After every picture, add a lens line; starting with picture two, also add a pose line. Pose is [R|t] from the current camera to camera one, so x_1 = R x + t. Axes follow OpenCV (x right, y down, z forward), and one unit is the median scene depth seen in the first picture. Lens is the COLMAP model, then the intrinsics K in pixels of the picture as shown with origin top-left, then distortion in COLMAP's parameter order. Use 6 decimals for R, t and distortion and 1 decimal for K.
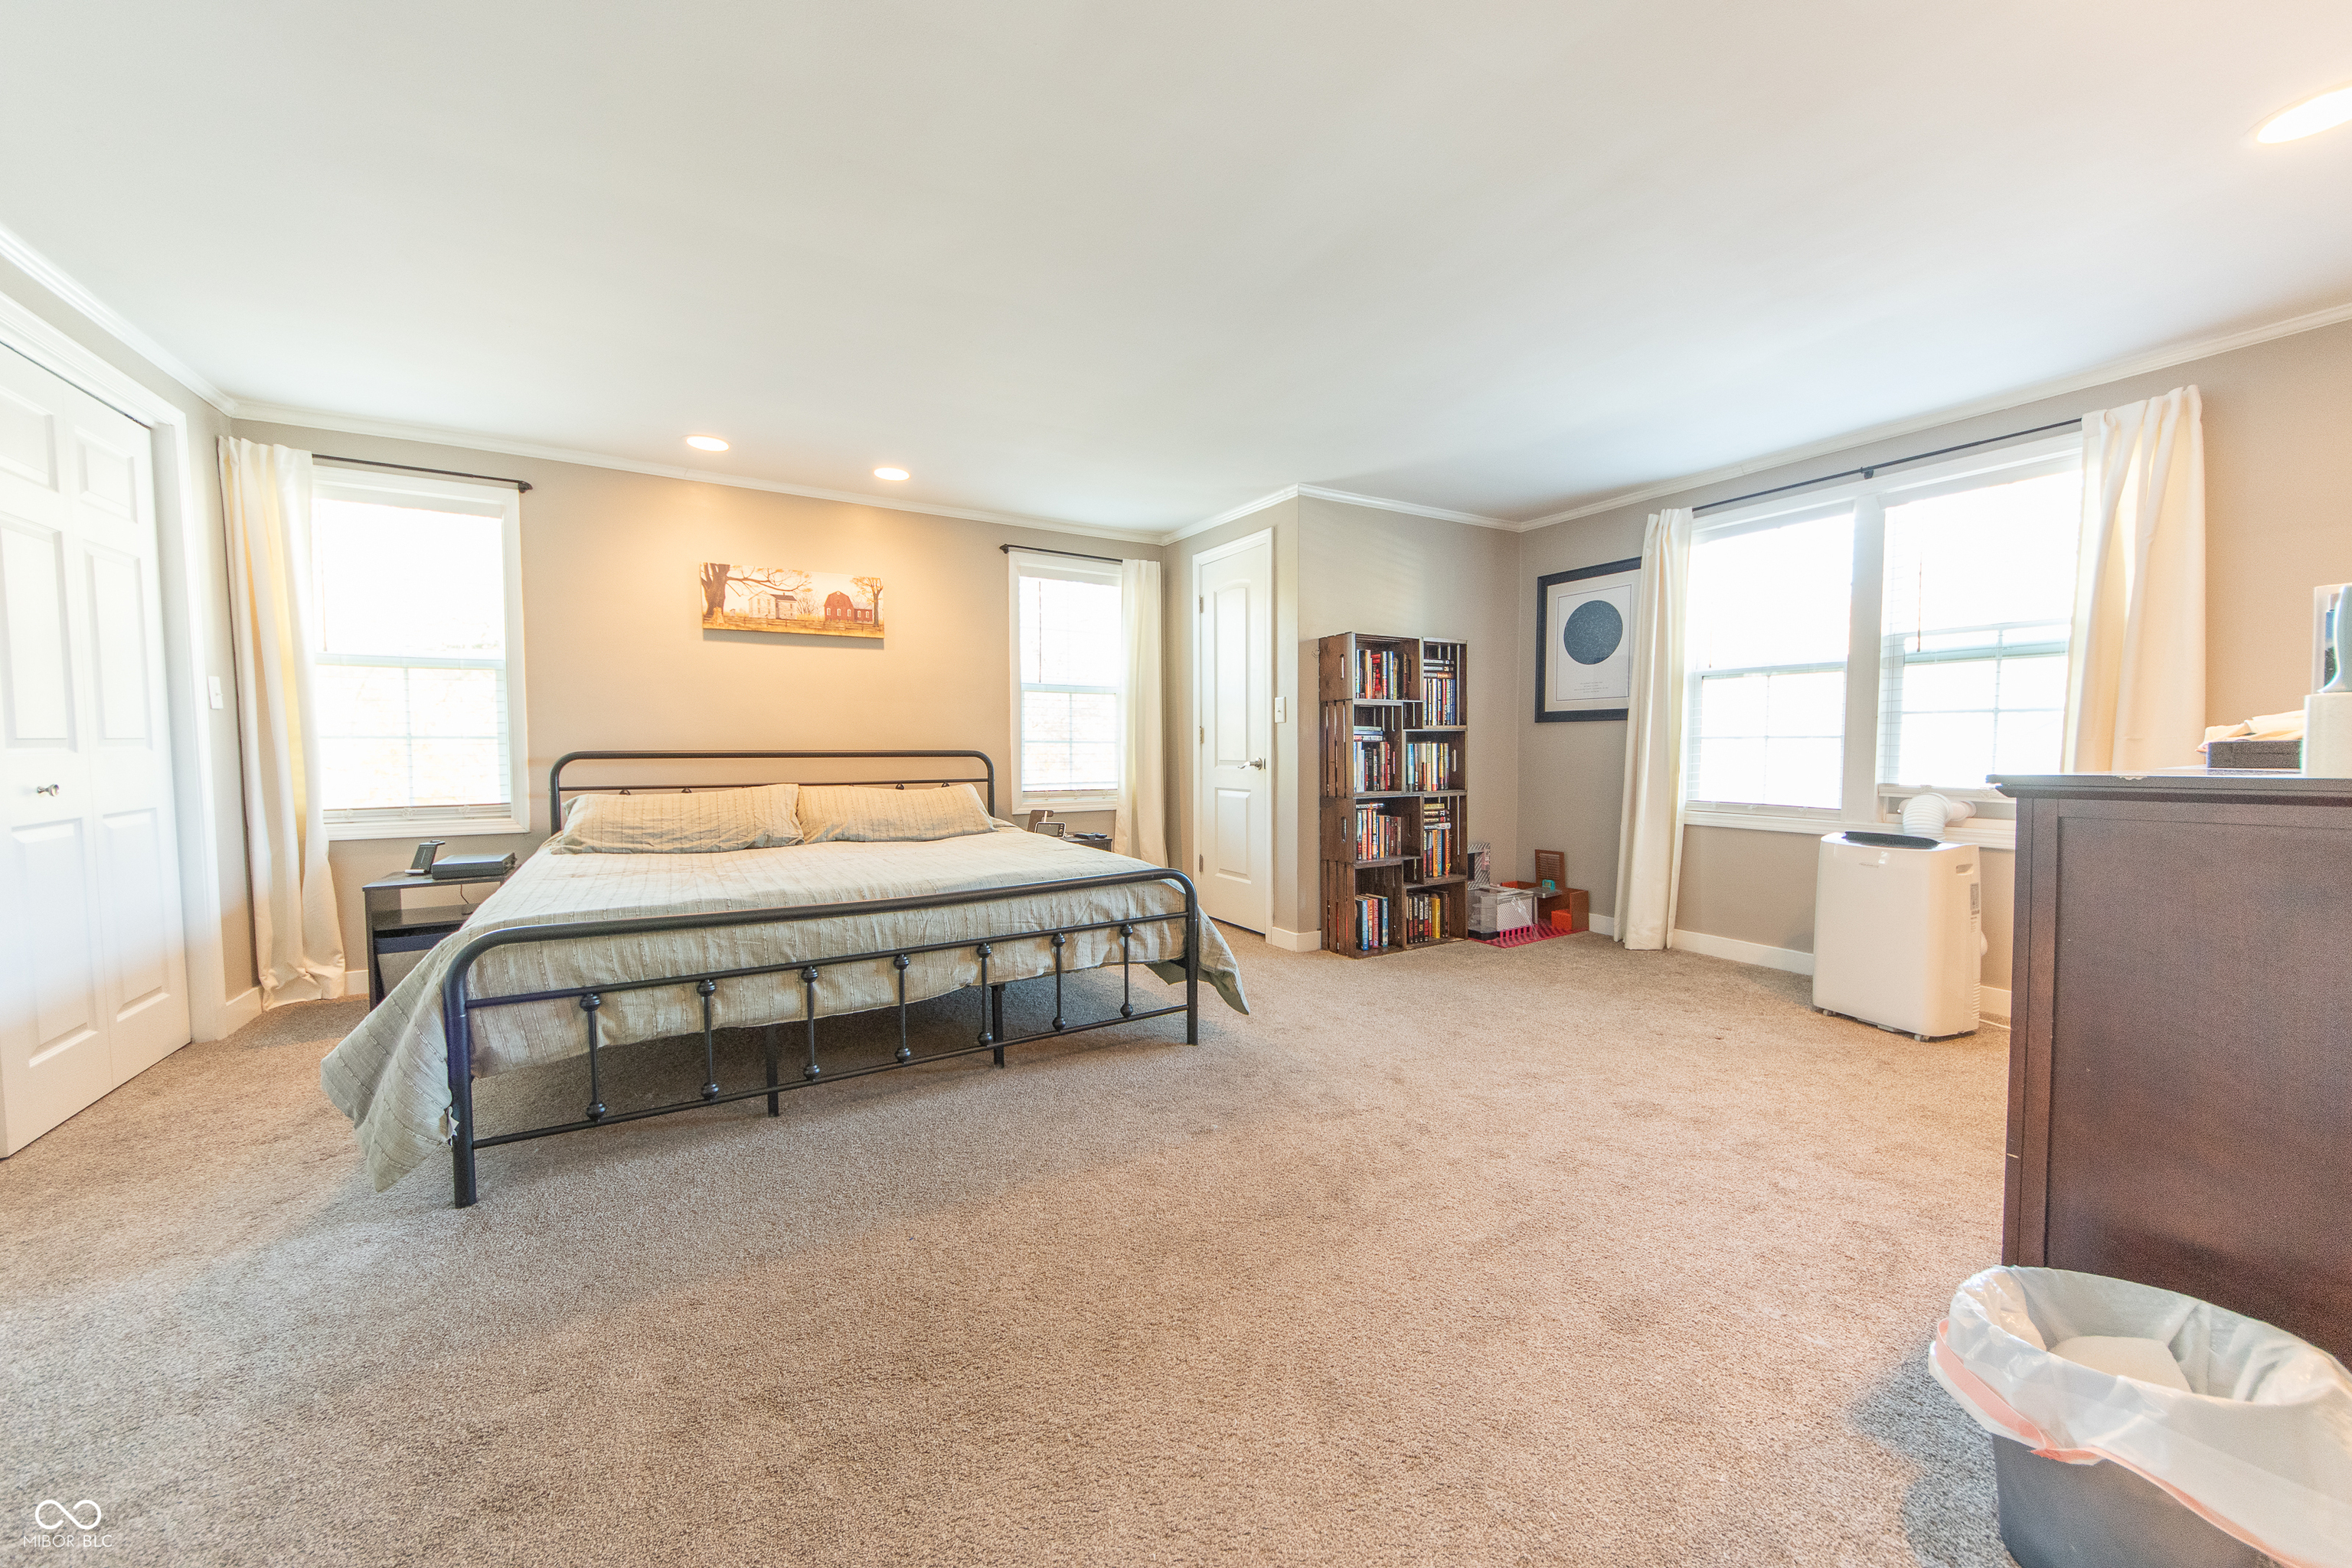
lens RADIAL K [[841.8, 0, 1174.3], [0, 841.8, 789.0], [0, 0, 1]] dist [-0.005843, 0.002092]
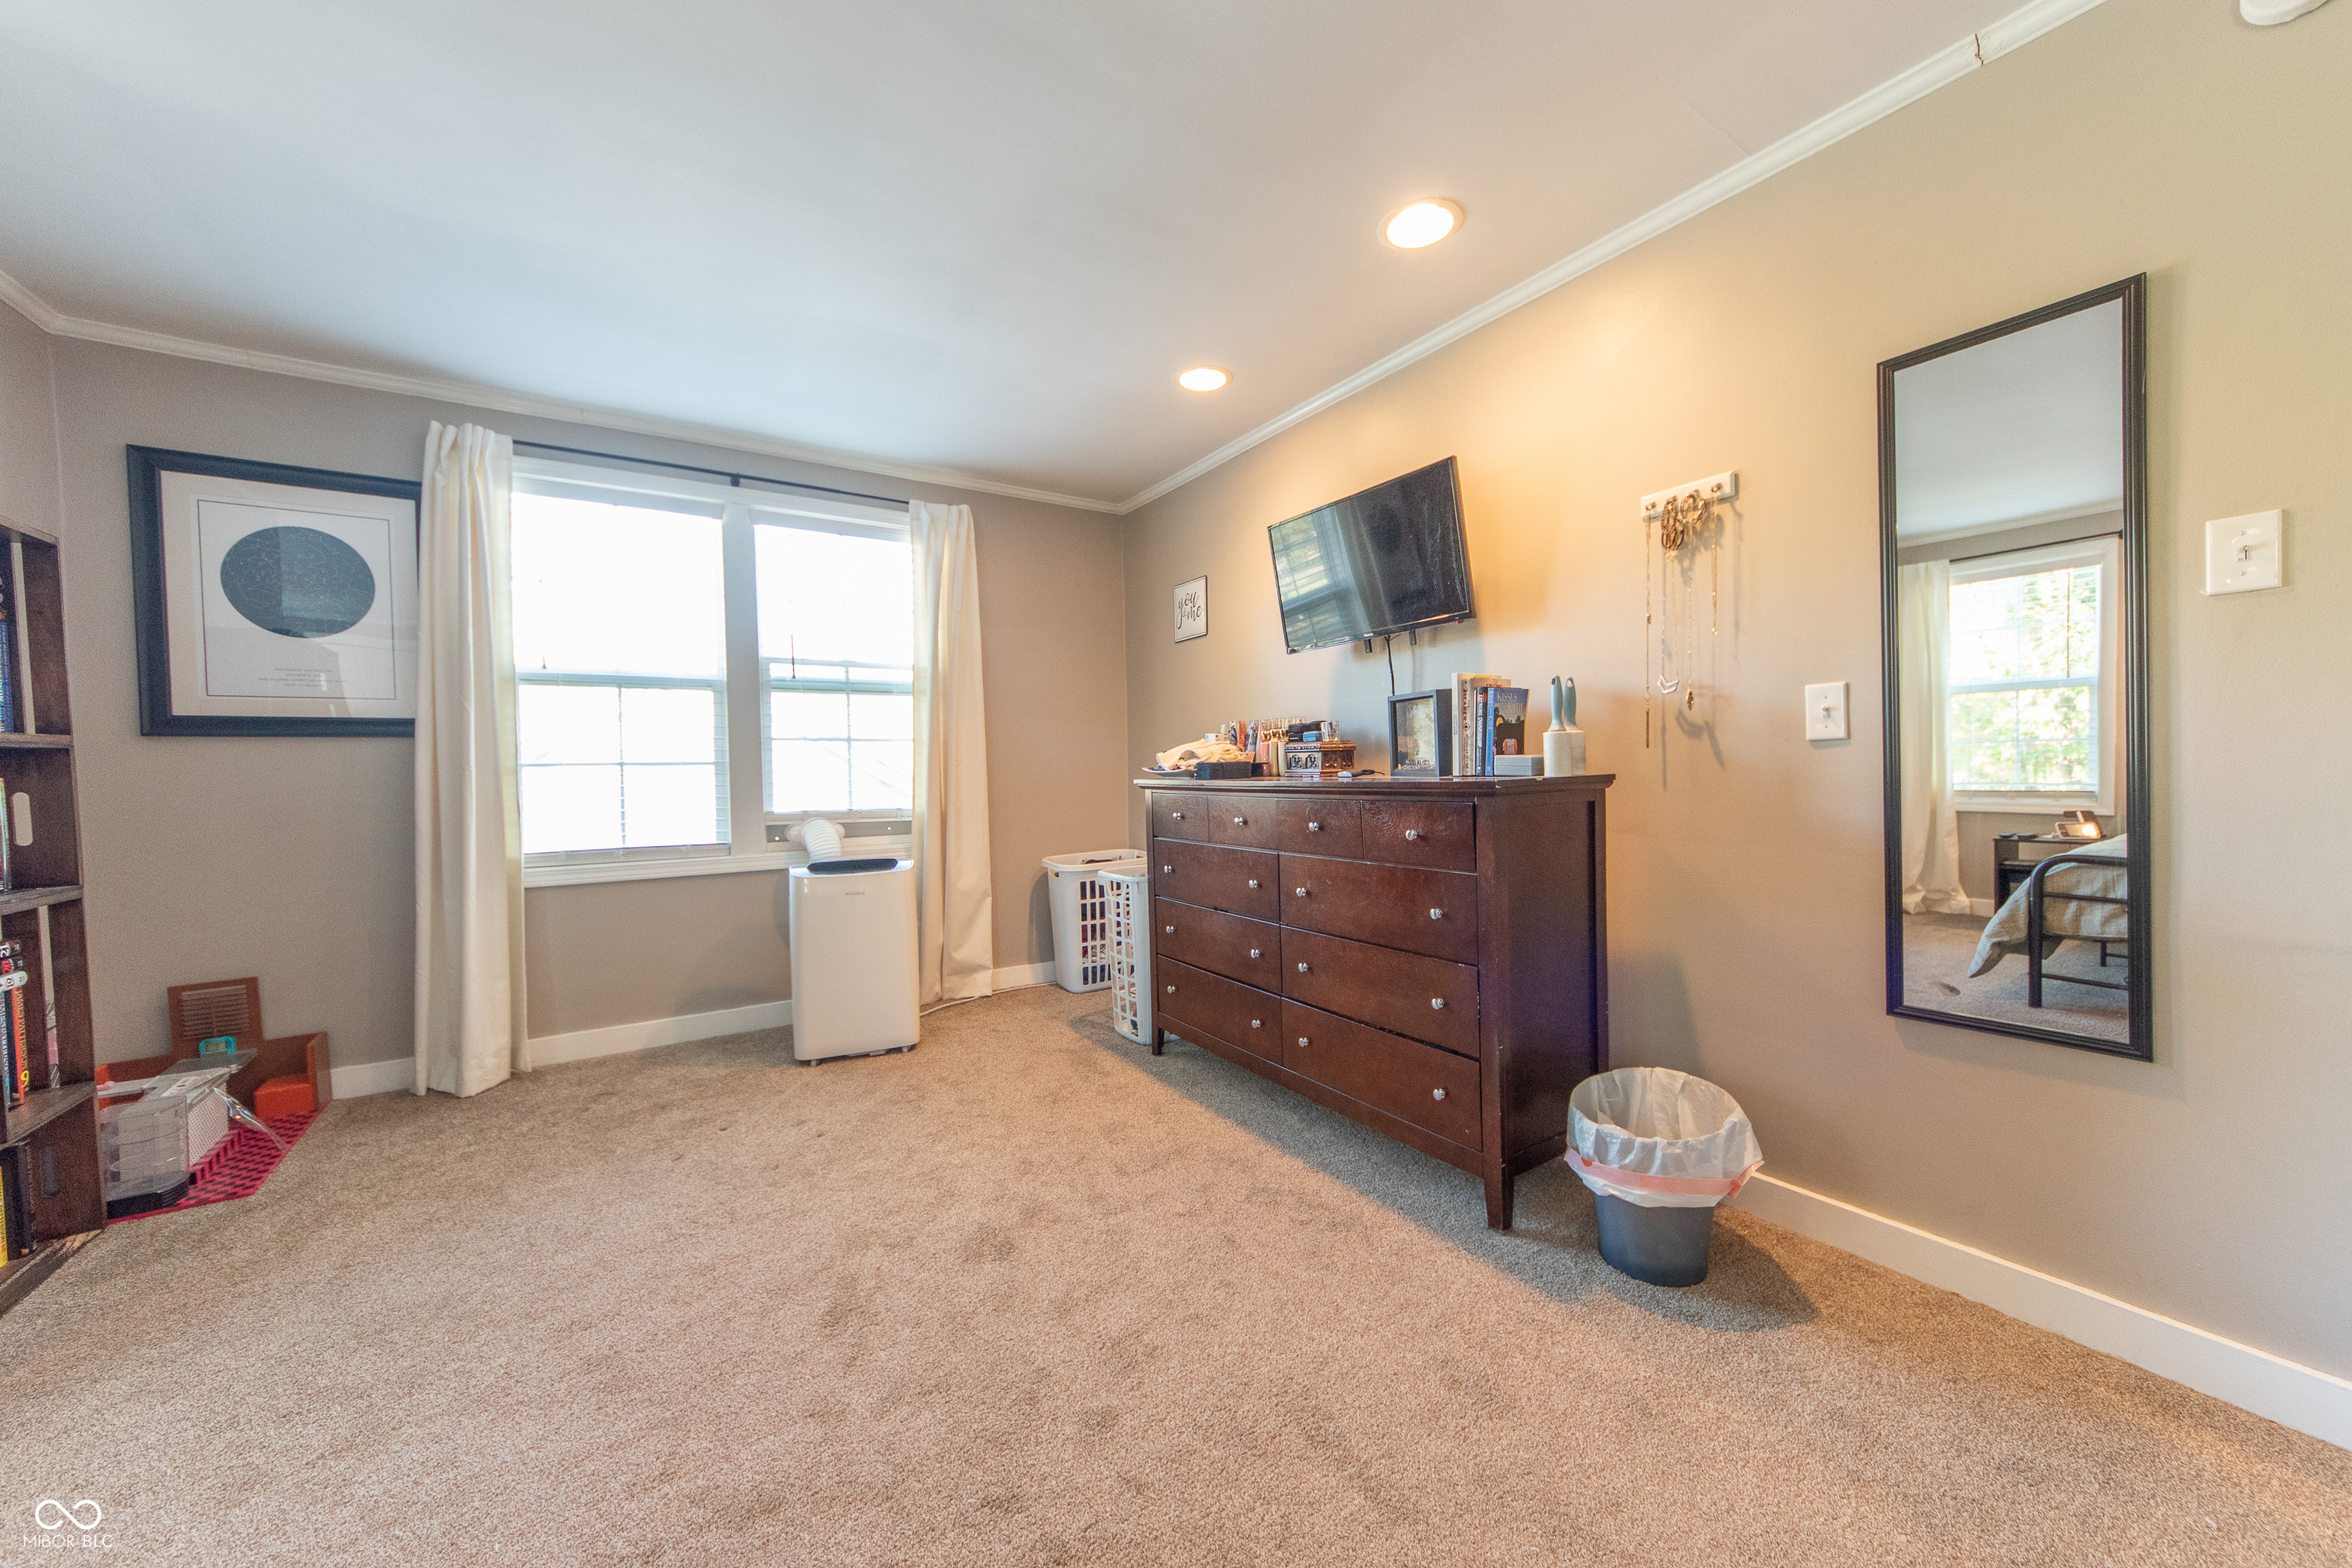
lens RADIAL K [[841.8, 0, 1171.4], [0, 841.8, 791.7], [0, 0, 1]] dist [-0.005843, 0.002092]
pose [[-0.048432, -0.026315, 0.998480, -0.136108], [0.069549, 0.997138, 0.029653, -0.025763], [-0.996402, 0.070880, -0.046463, 0.576568]]
